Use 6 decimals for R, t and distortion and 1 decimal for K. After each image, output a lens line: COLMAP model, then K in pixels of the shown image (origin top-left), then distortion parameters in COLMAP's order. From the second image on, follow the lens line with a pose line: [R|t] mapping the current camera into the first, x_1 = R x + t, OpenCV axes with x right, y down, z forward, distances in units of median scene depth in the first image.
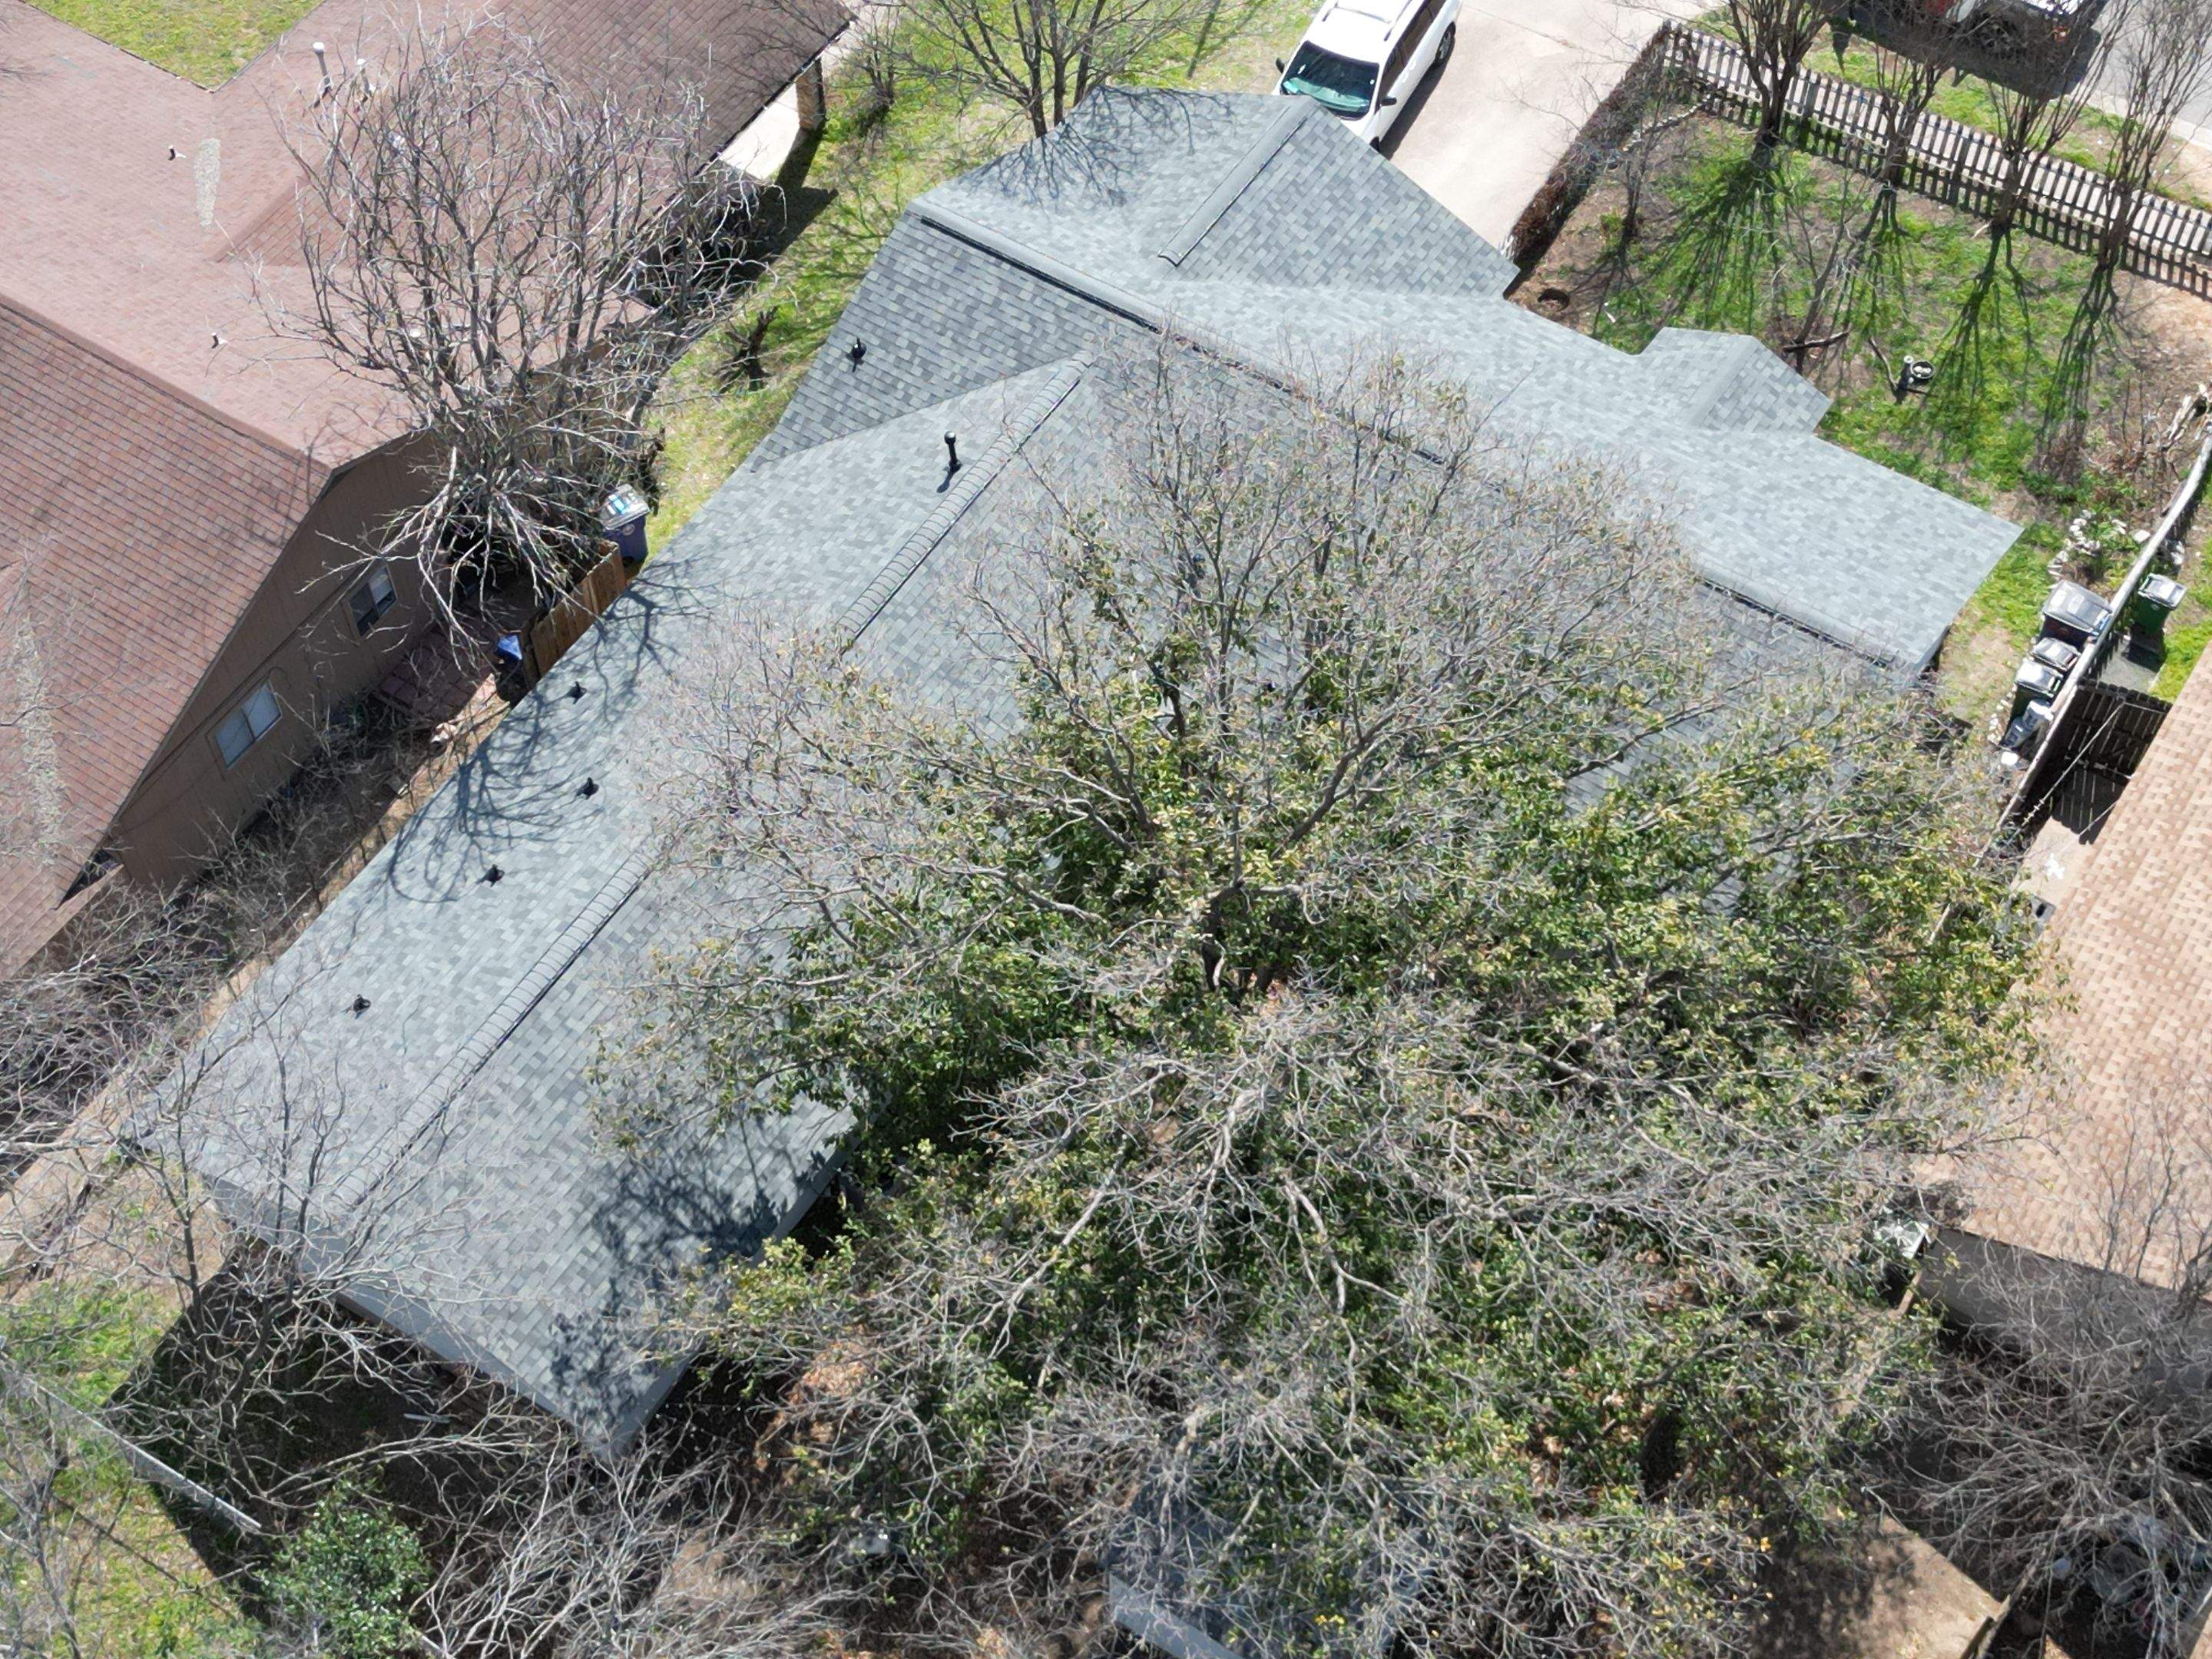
lens RADIAL K [[3099.2, 0, 1092.6], [0, 3099.2, 822.4], [0, 0, 1]] dist [0.092899, 0.000000]
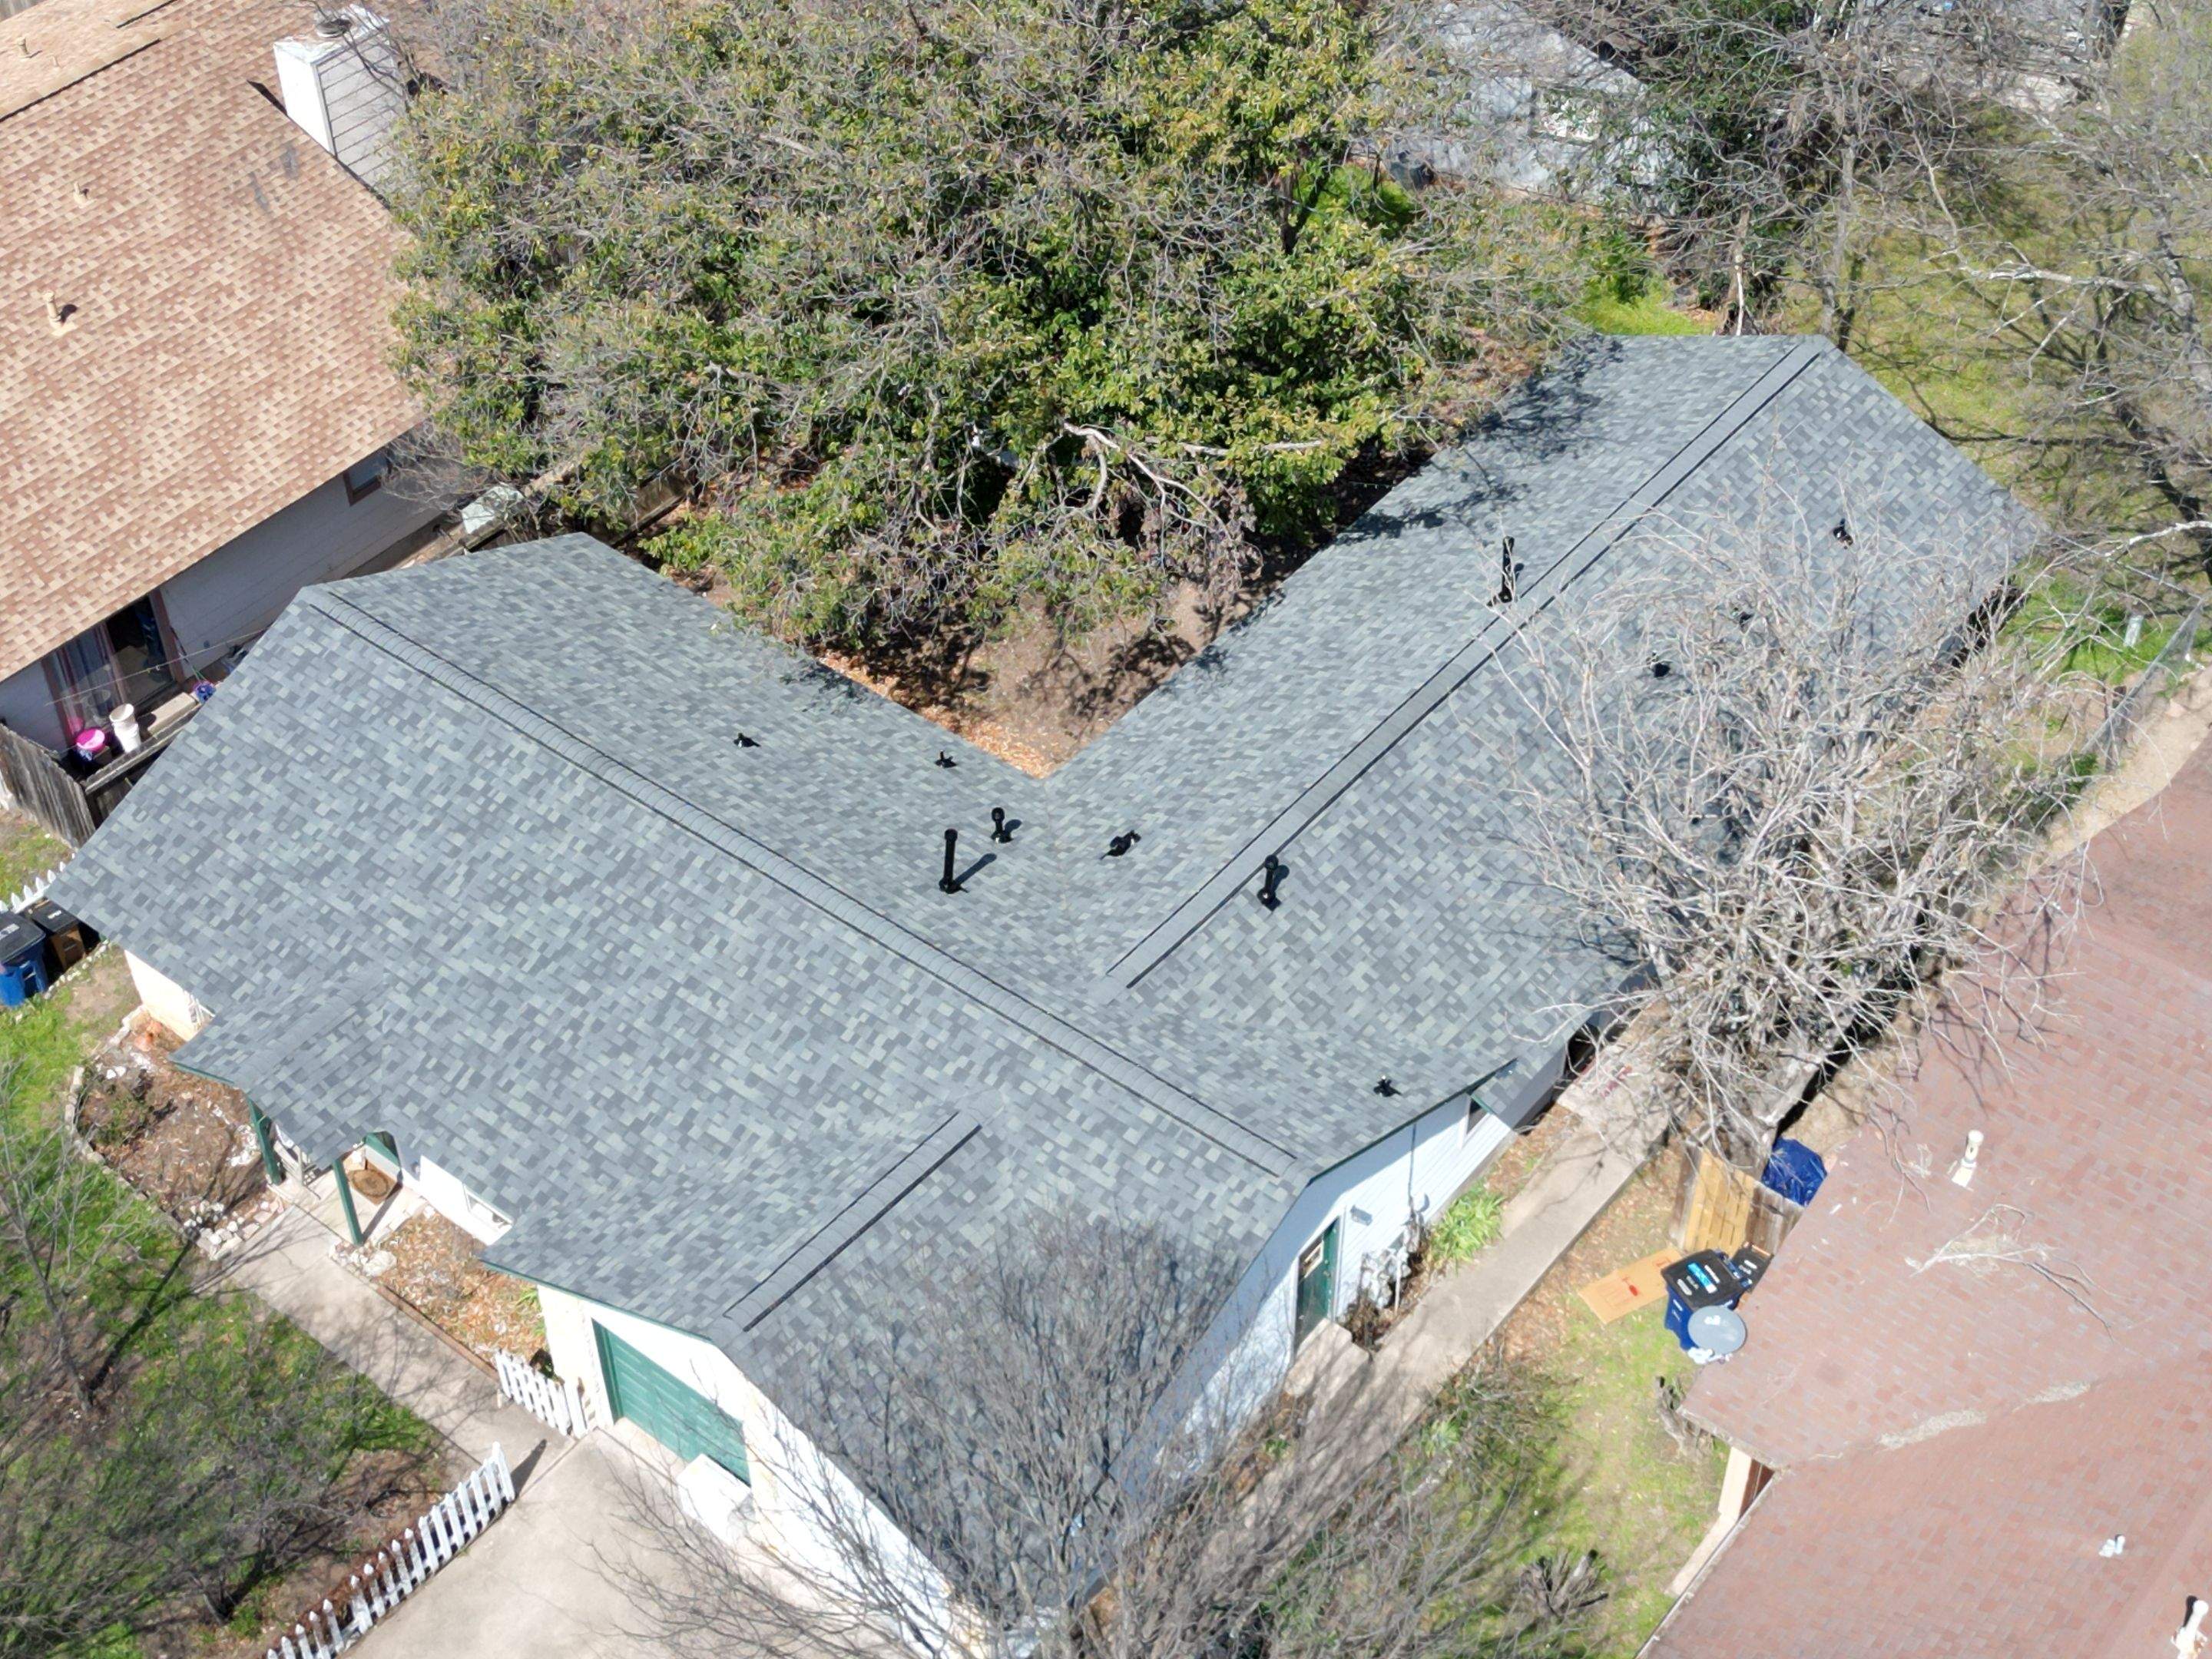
lens RADIAL K [[3099.2, 0, 1101.0], [0, 3099.2, 829.3], [0, 0, 1]] dist [0.092899, 0.000000]
pose [[-0.994861, -0.054188, 0.085529, -0.069002], [0.093063, -0.156622, 0.983264, -0.919241], [-0.039886, 0.986171, 0.160860, 0.827211]]
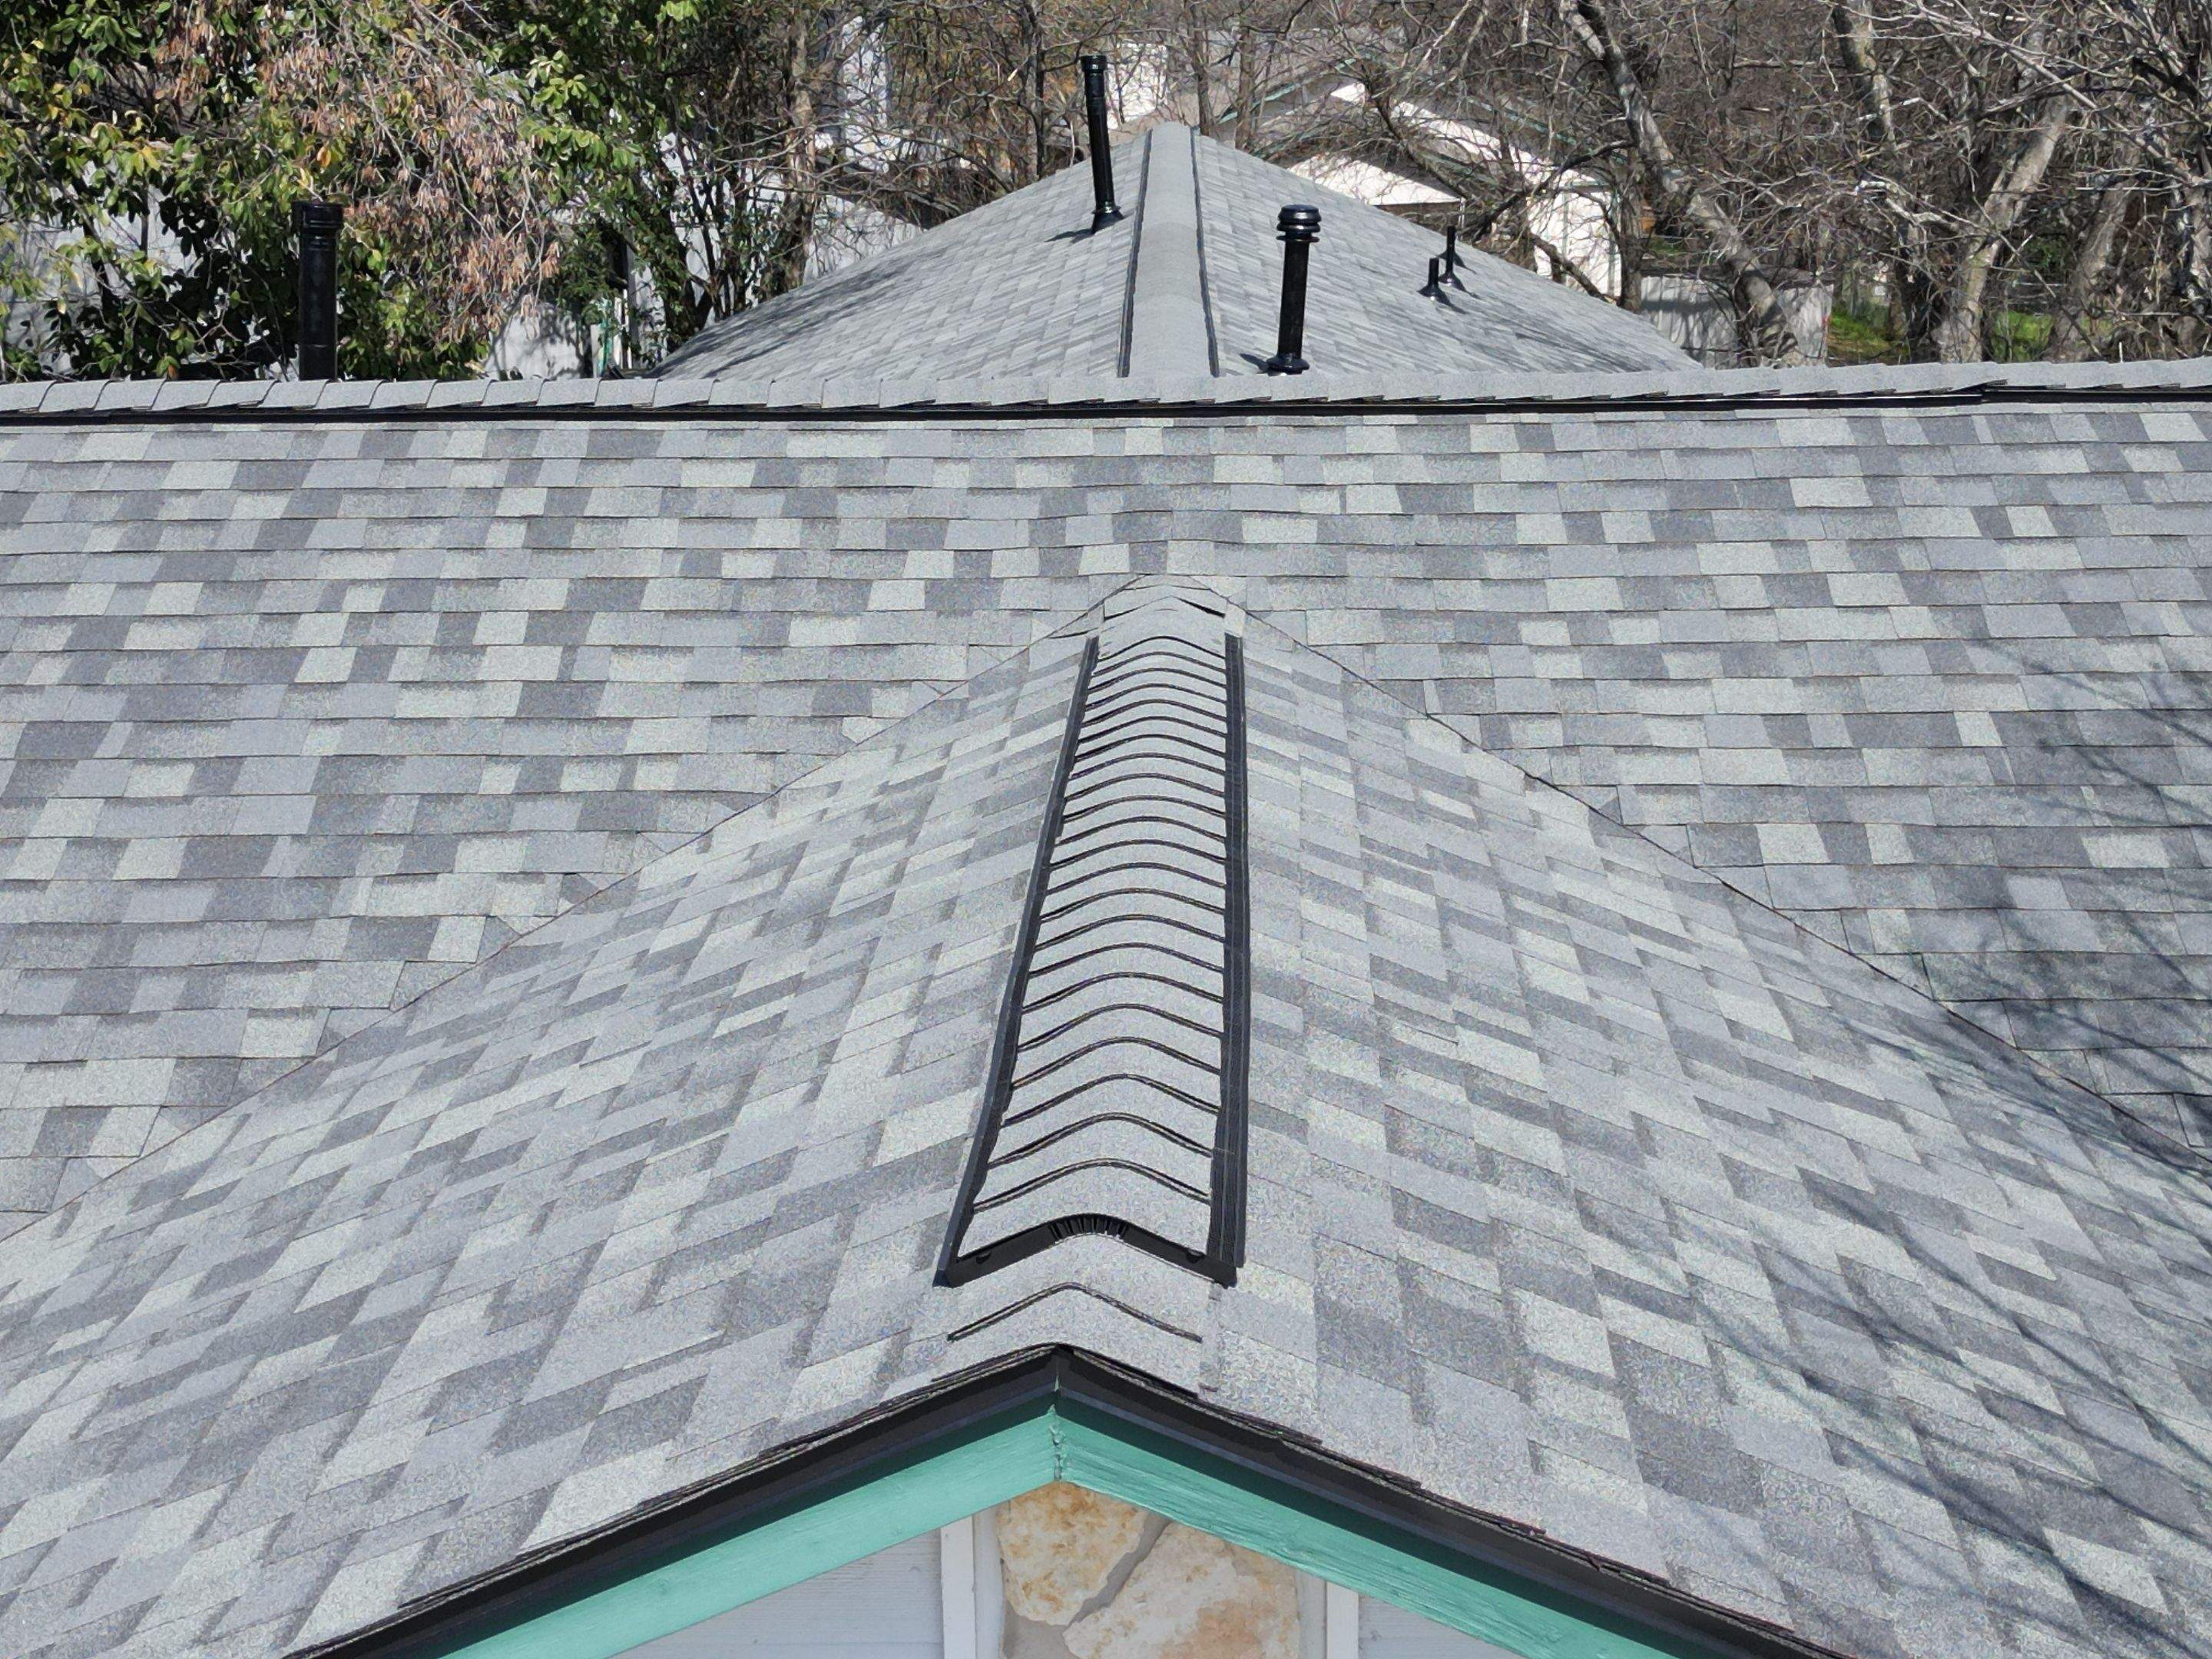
lens RADIAL K [[3099.2, 0, 1120.7], [0, 3099.2, 825.8], [0, 0, 1]] dist [0.092899, 0.000000]
pose [[-0.848905, 0.163771, -0.502533, 0.107154], [-0.424540, 0.355087, 0.832874, -0.311995], [0.314843, 0.920376, -0.231907, 1.065972]]
